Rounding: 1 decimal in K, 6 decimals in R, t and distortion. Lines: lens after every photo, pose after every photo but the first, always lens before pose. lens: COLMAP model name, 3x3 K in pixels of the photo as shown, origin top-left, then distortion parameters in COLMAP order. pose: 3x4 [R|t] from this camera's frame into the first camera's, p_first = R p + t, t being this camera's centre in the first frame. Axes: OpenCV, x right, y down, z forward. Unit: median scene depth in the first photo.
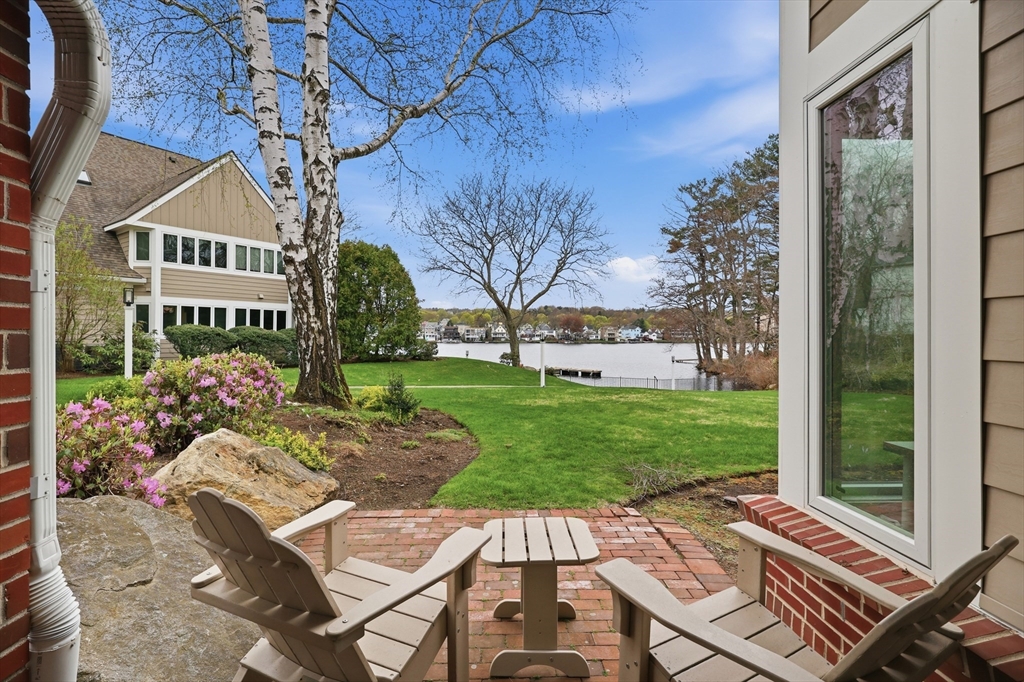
lens RADIAL K [[472.6, 0, 515.0], [0, 472.6, 333.3], [0, 0, 1]] dist [-0.002947, 0.000857]
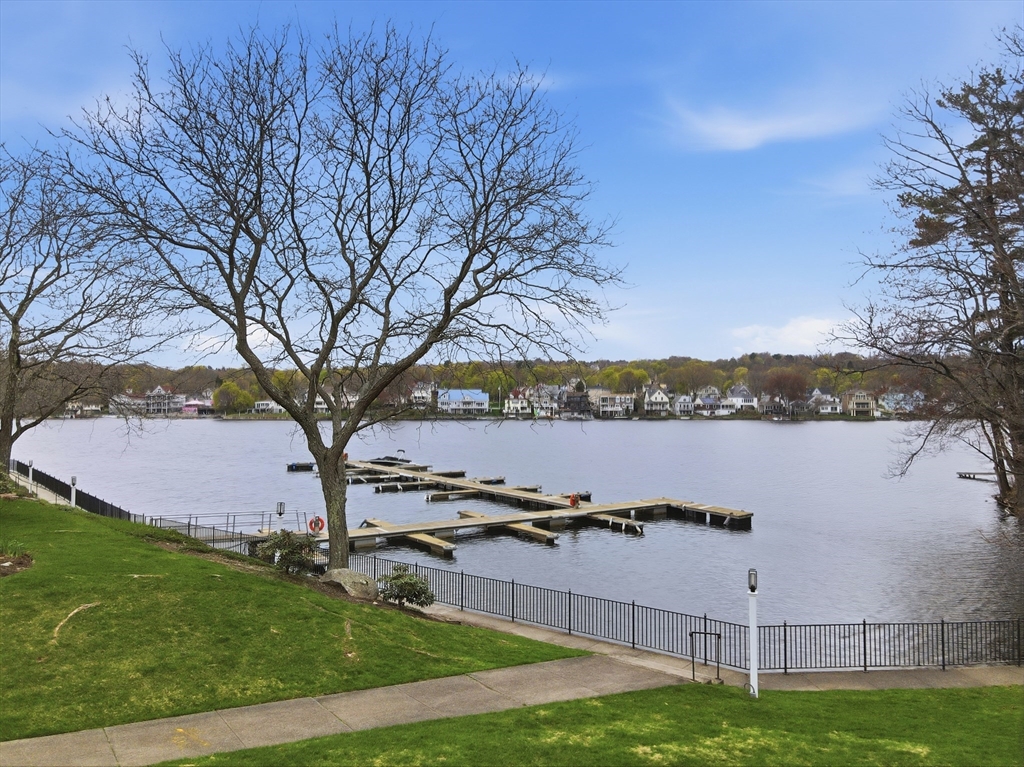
lens RADIAL K [[748.2, 0, 515.1], [0, 748.2, 381.7], [0, 0, 1]] dist [0.000259, 0.028847]
pose [[0.970646, -0.009545, -0.240323, 0.140309], [0.003596, 0.999676, -0.025181, -0.028028], [0.240486, 0.023577, 0.970366, 0.242487]]
